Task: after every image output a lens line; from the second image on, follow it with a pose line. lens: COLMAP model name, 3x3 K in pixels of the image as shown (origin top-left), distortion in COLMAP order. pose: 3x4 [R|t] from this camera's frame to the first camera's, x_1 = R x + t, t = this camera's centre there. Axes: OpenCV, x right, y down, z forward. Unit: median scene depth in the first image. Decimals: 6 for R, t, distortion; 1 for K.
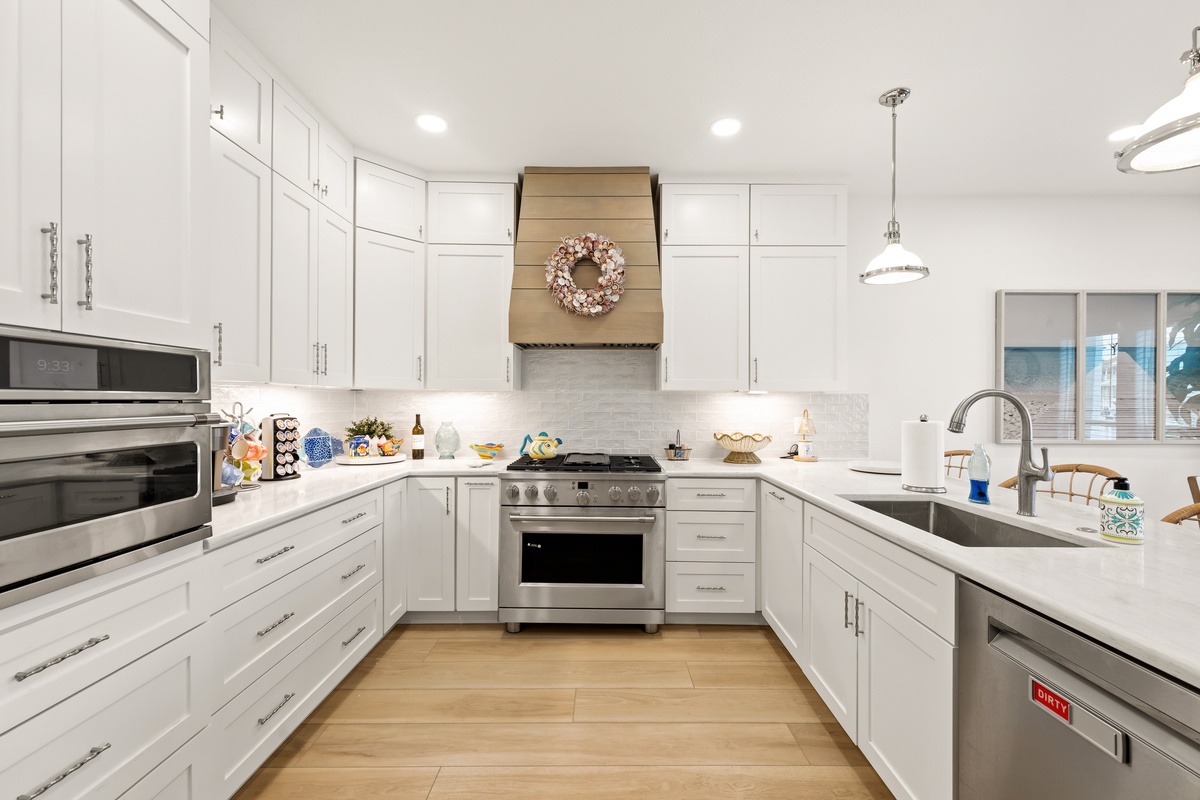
lens RADIAL K [[479.4, 0, 605.6], [0, 479.4, 402.8], [0, 0, 1]] dist [-0.003537, -0.000208]
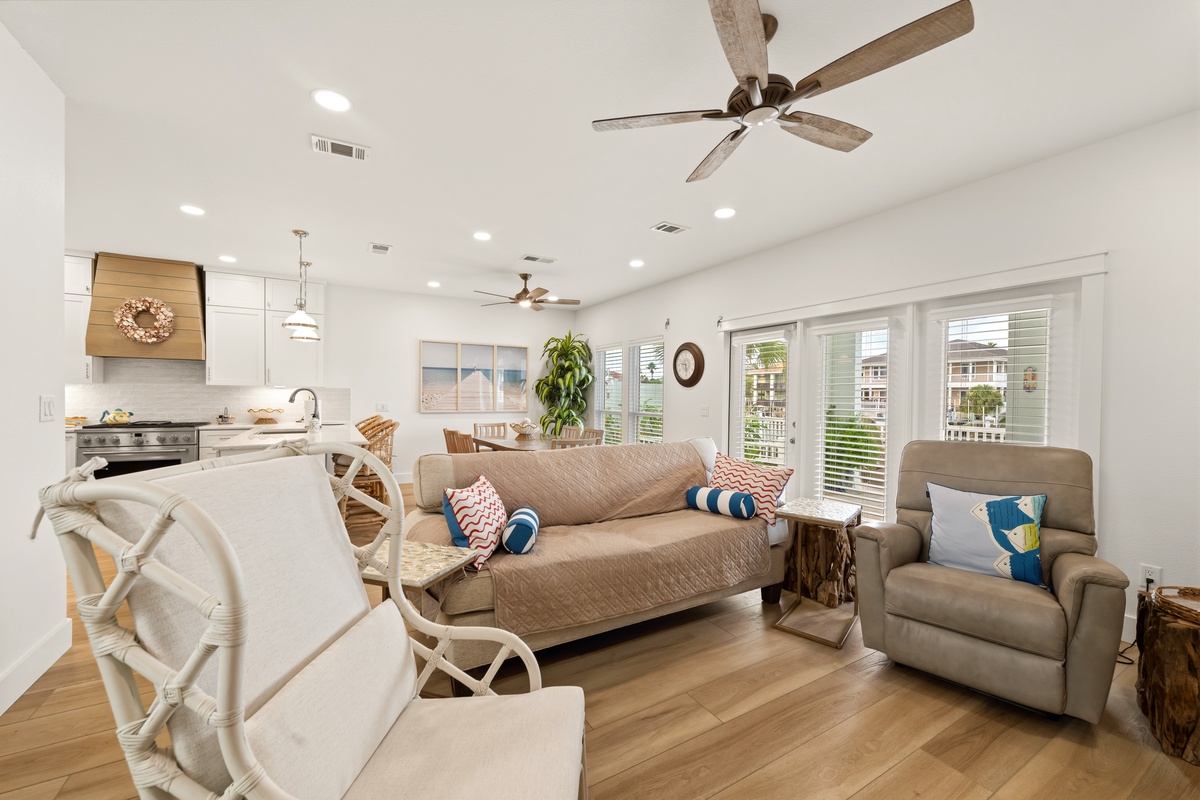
lens RADIAL K [[479.4, 0, 605.6], [0, 479.4, 402.8], [0, 0, 1]] dist [-0.003537, -0.000208]
pose [[0.861854, -0.002214, 0.507151, 0.524726], [-0.006113, 0.999872, 0.014752, 0.006092], [-0.507119, -0.015814, 0.861731, -1.389974]]
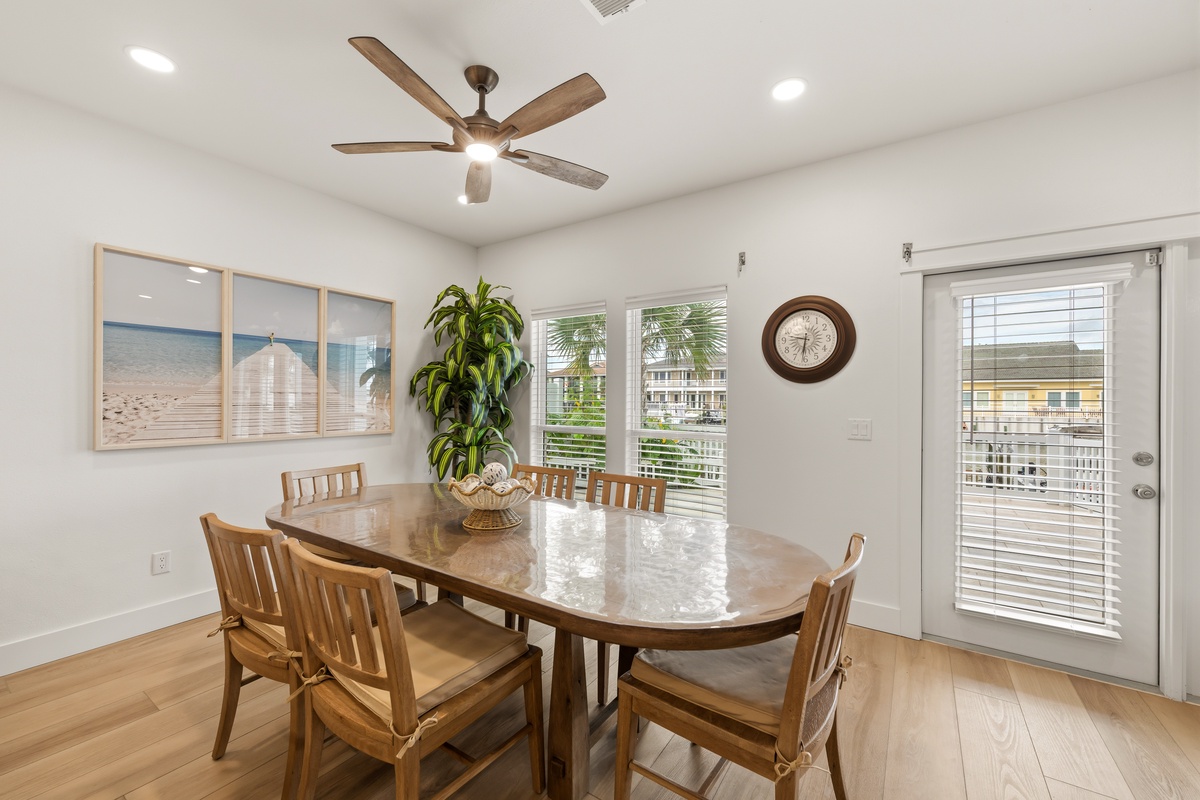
lens RADIAL K [[479.4, 0, 605.6], [0, 479.4, 402.8], [0, 0, 1]] dist [-0.003537, -0.000208]
pose [[0.554336, -0.003147, 0.832287, 0.737928], [-0.003067, 0.999978, 0.005823, 0.005102], [-0.832287, -0.005781, 0.554314, -0.076001]]
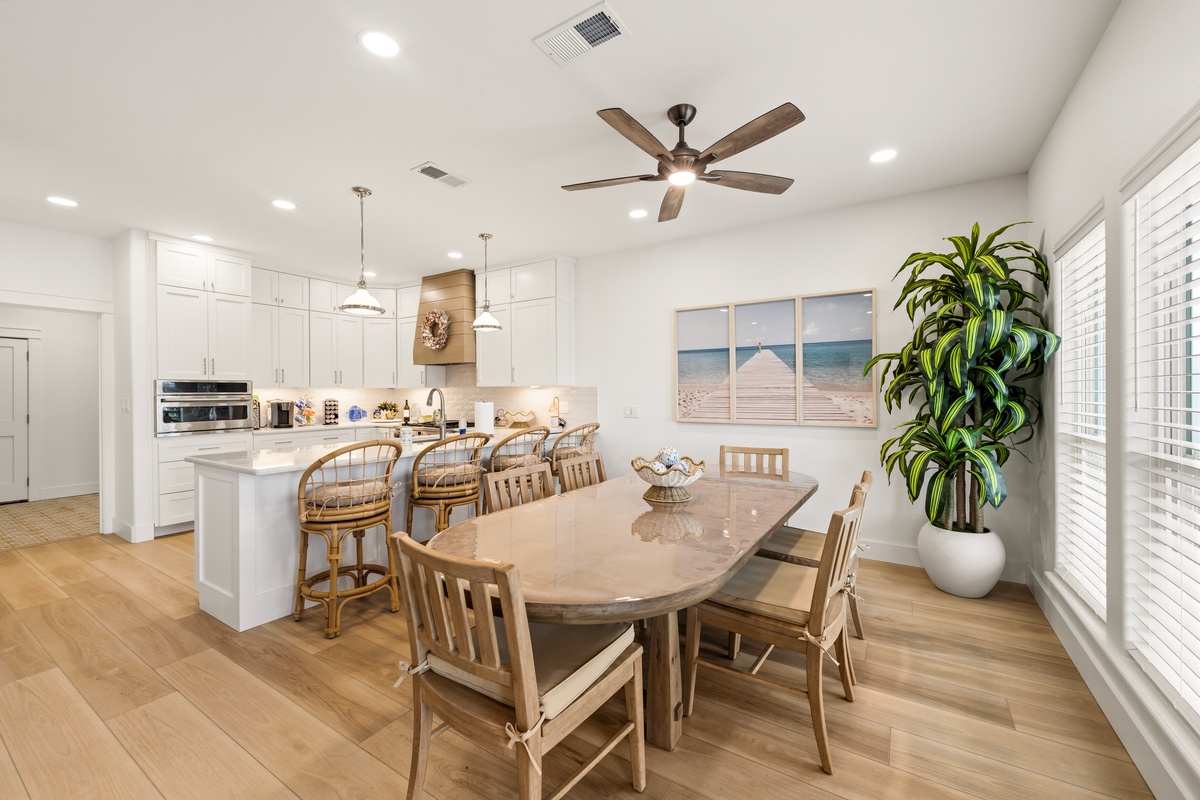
lens RADIAL K [[474.9, 0, 601.6], [0, 474.9, 393.1], [0, 0, 1]] dist [-0.000764, -0.000006]
pose [[0.842372, -0.007462, -0.538844, 1.569230], [0.007377, 0.999970, -0.002316, 0.006349], [0.538845, -0.002024, 0.842402, -0.291615]]
